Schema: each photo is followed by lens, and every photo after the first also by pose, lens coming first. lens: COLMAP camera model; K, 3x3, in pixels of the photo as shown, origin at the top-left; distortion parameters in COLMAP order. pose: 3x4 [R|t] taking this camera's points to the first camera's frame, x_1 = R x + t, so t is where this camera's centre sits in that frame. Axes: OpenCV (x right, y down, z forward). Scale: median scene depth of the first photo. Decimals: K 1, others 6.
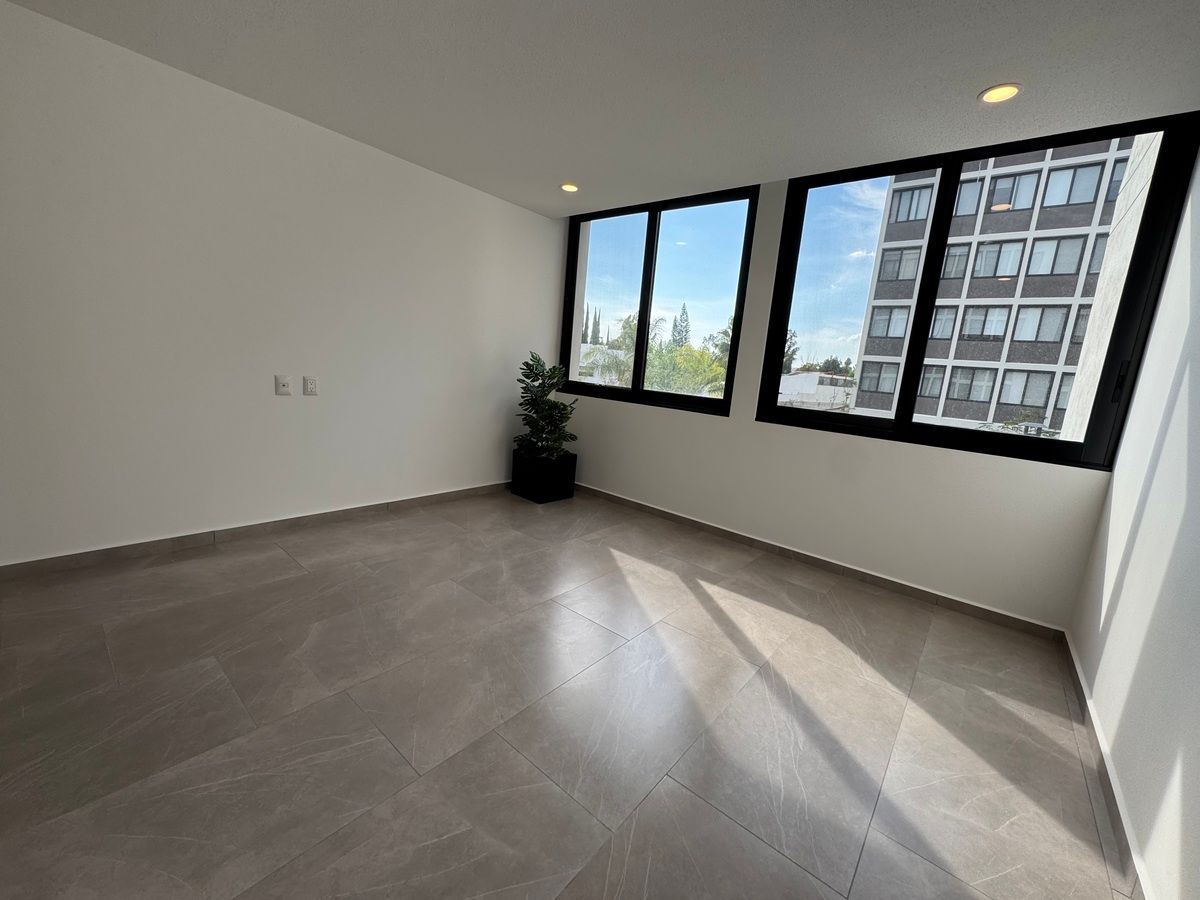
lens RADIAL K [[479.0, 0, 600.0], [0, 479.0, 450.0], [0, 0, 1]] dist [-0.000724, -0.000420]
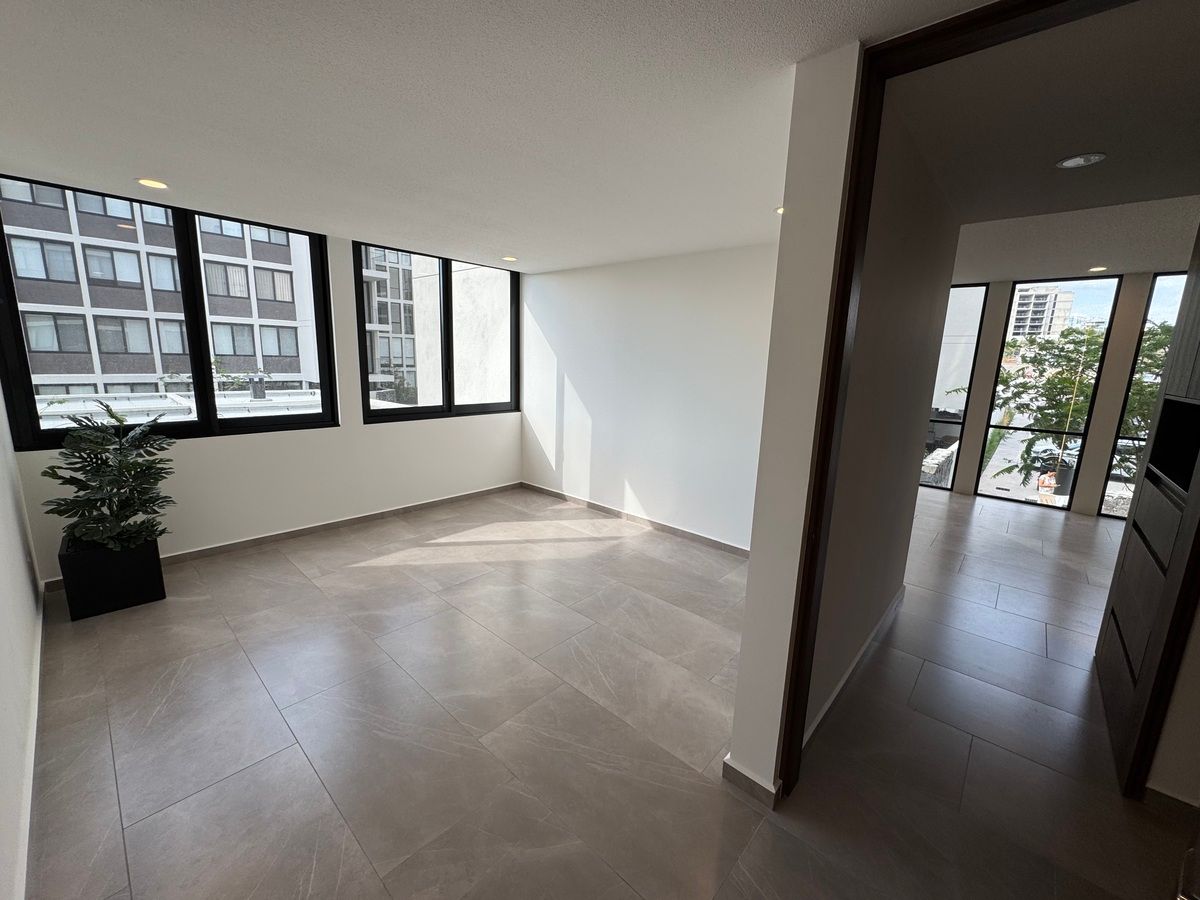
lens RADIAL K [[479.0, 0, 600.0], [0, 479.0, 450.0], [0, 0, 1]] dist [-0.000724, -0.000420]
pose [[0.048372, -0.276398, 0.959825, -1.158720], [0.149301, 0.952155, 0.266665, -0.318557], [-0.987608, 0.130403, 0.087325, 0.372180]]
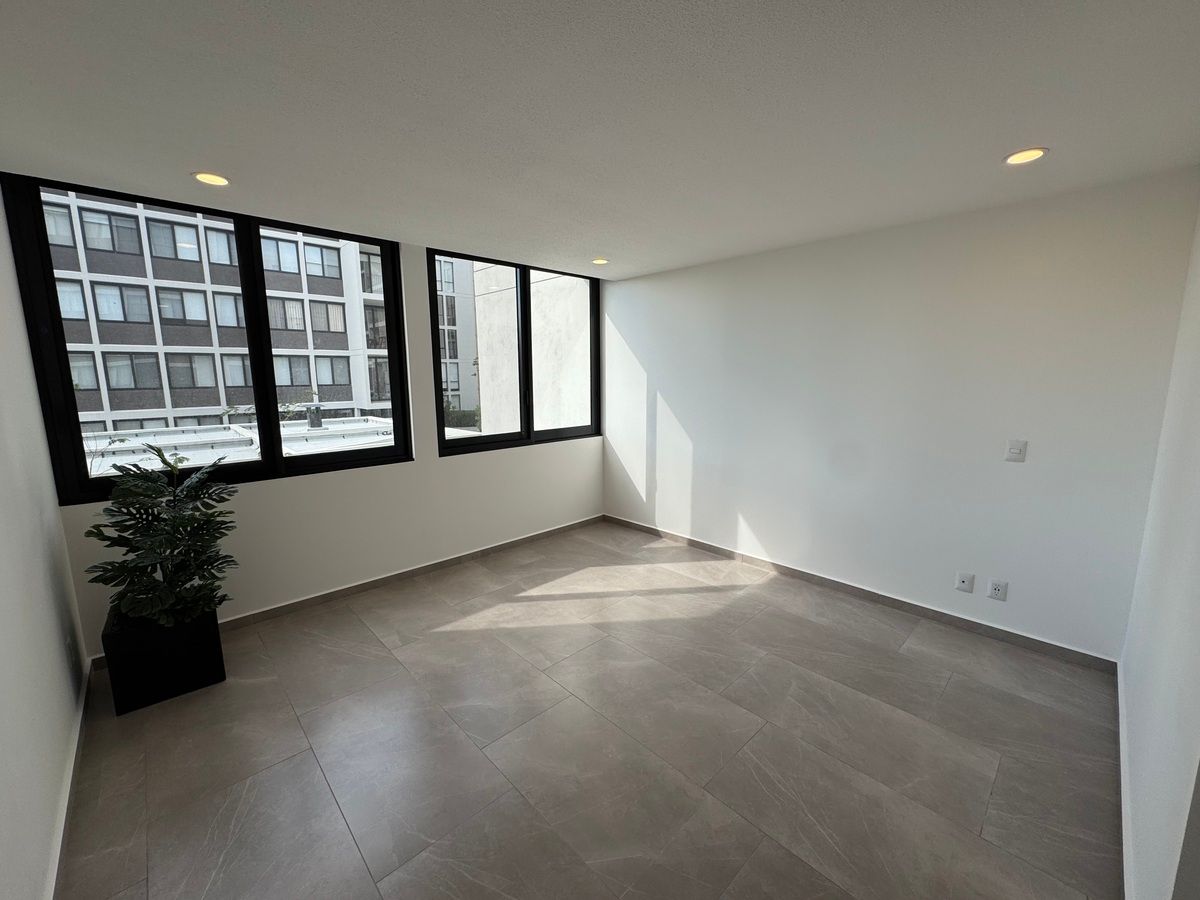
lens RADIAL K [[479.0, 0, 600.0], [0, 479.0, 450.0], [0, 0, 1]] dist [-0.000724, -0.000420]
pose [[0.116663, -0.244174, 0.962688, -0.916950], [0.193470, 0.956325, 0.219115, -0.327904], [-0.974145, 0.160689, 0.158808, 0.605713]]
